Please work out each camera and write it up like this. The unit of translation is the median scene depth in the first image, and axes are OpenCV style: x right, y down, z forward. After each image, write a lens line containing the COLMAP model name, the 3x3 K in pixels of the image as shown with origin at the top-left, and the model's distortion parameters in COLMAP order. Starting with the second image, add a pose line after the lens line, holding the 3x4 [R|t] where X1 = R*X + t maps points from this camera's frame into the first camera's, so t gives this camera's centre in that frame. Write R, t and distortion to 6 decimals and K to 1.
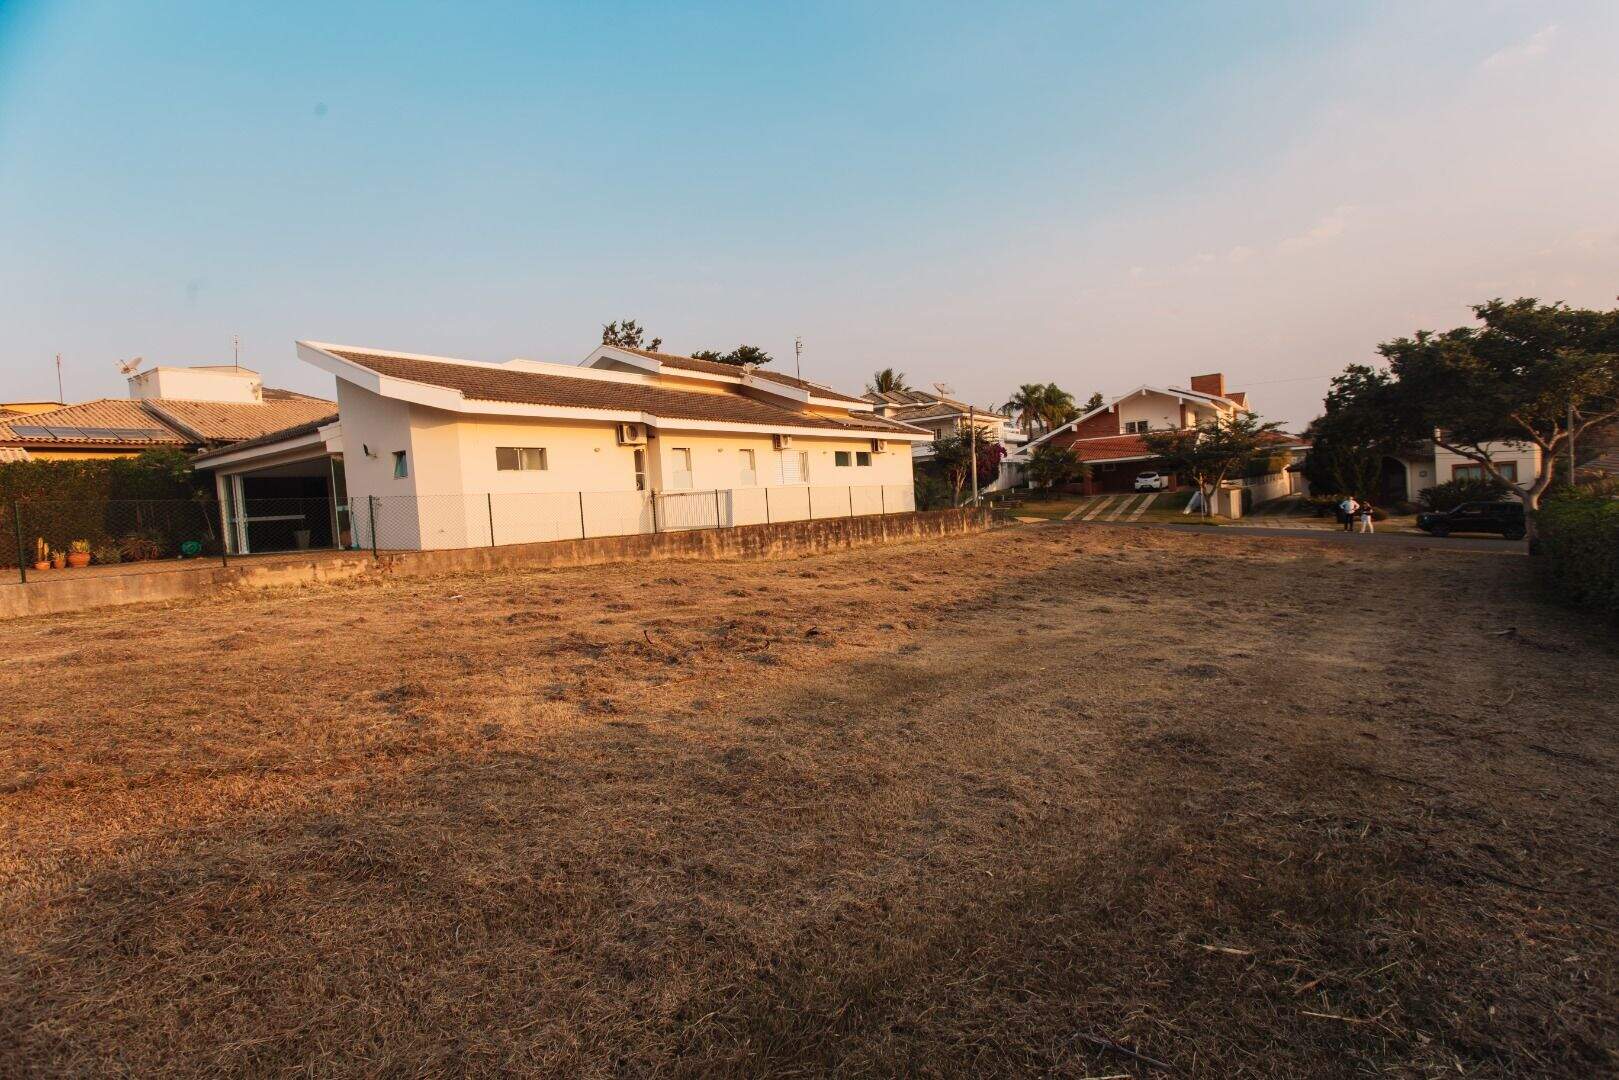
lens RADIAL K [[781.6, 0, 806.6], [0, 781.6, 538.8], [0, 0, 1]] dist [0.010536, 0.005009]
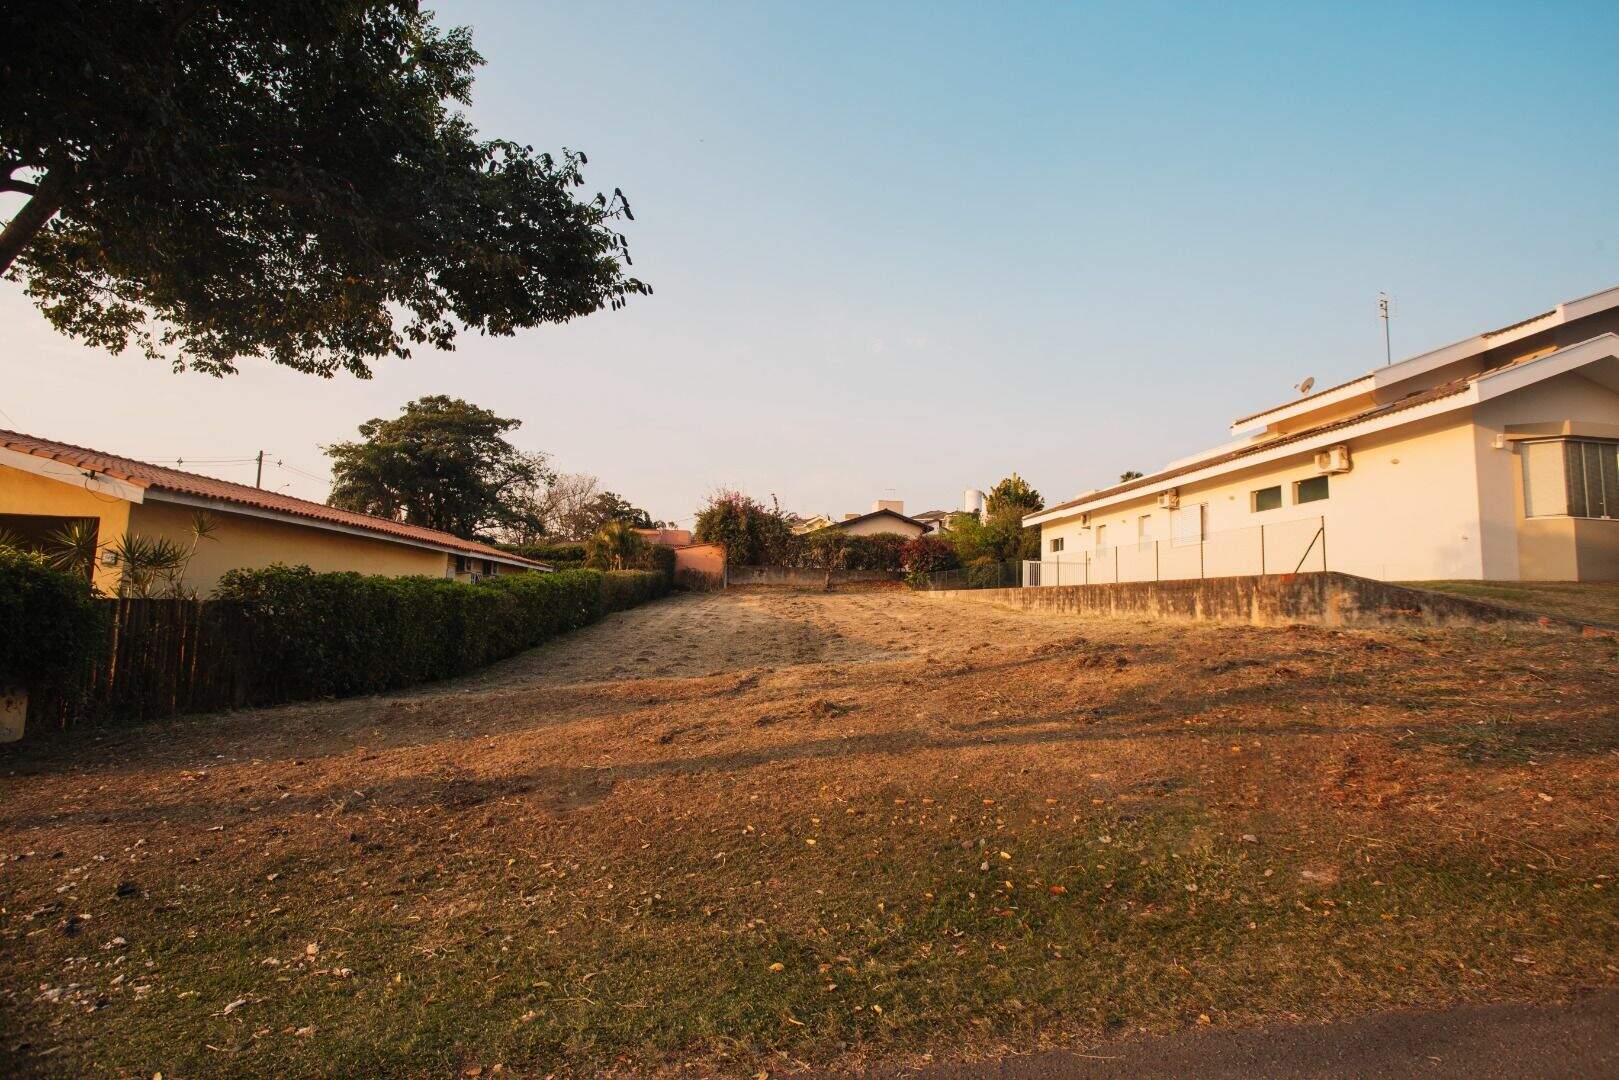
lens RADIAL K [[804.3, 0, 806.9], [0, 804.3, 521.1], [0, 0, 1]] dist [-0.058282, 0.025301]
pose [[-0.757993, -0.026473, -0.651725, 0.821074], [-0.007073, 0.999451, -0.032371, -0.060717], [0.652224, -0.019927, -0.757764, 1.310367]]
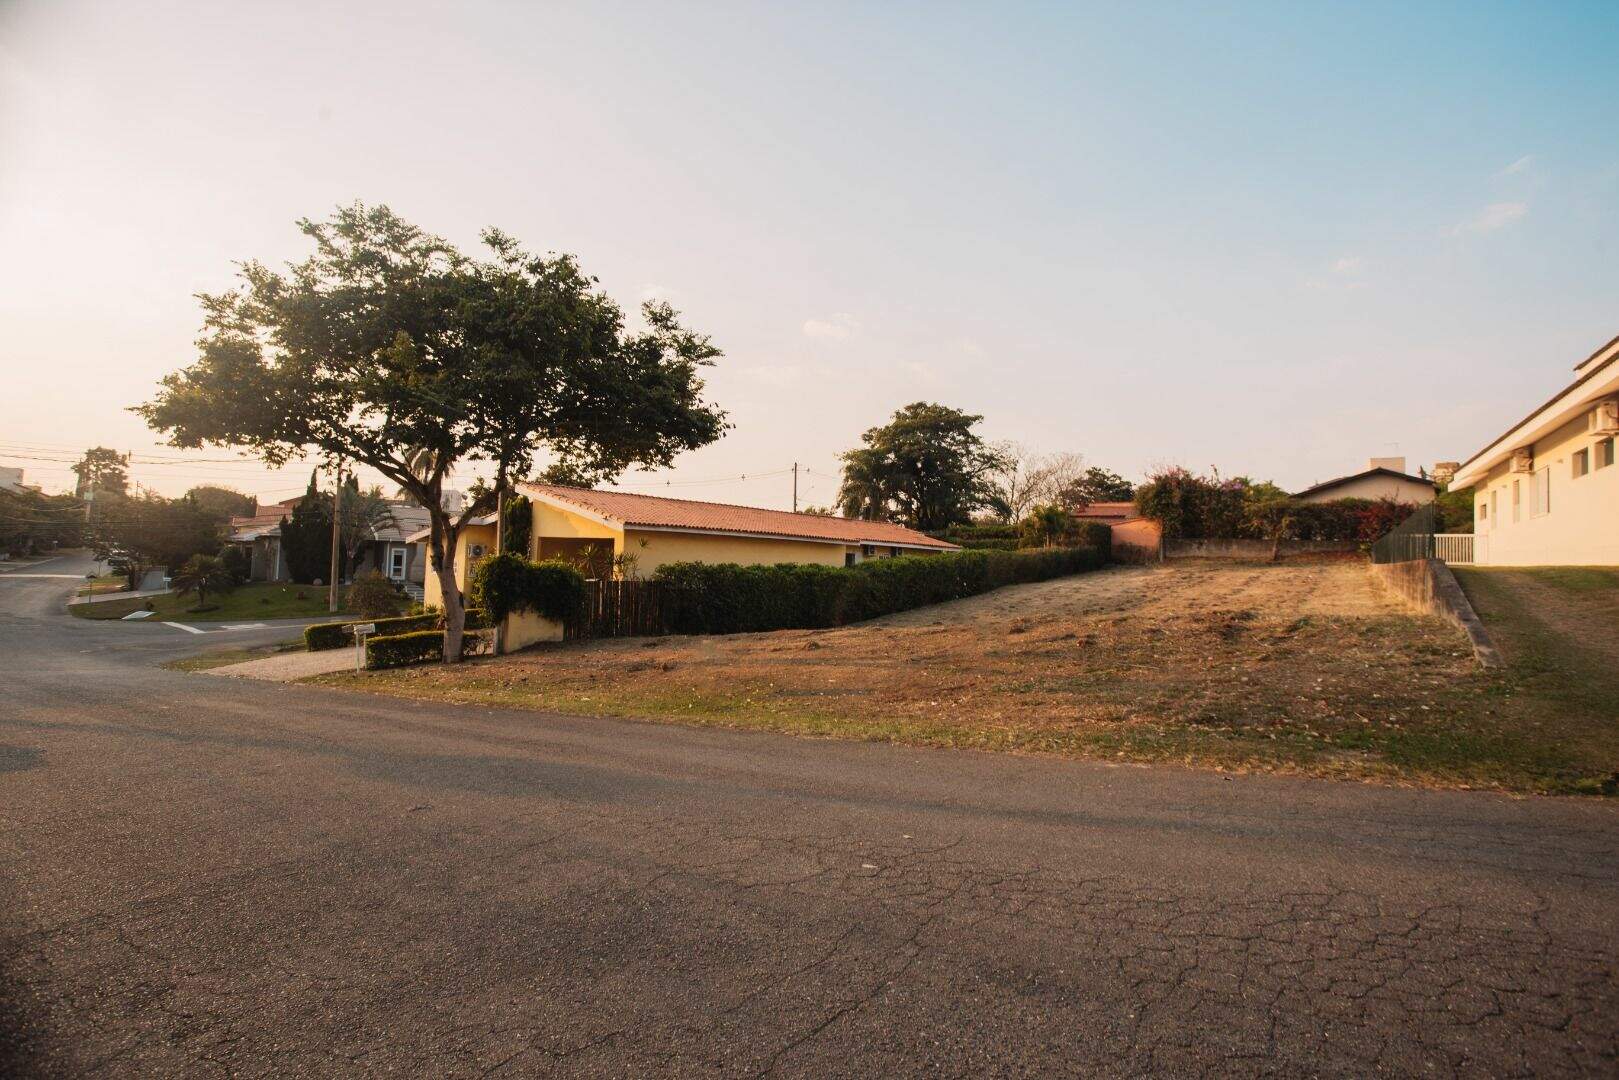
lens RADIAL K [[804.3, 0, 814.6], [0, 804.3, 532.5], [0, 0, 1]] dist [-0.058282, 0.025301]
pose [[-0.998471, 0.036177, -0.041804, 0.650584], [0.035745, 0.999300, 0.011056, -0.081534], [0.042175, 0.009545, -0.999065, 1.611990]]
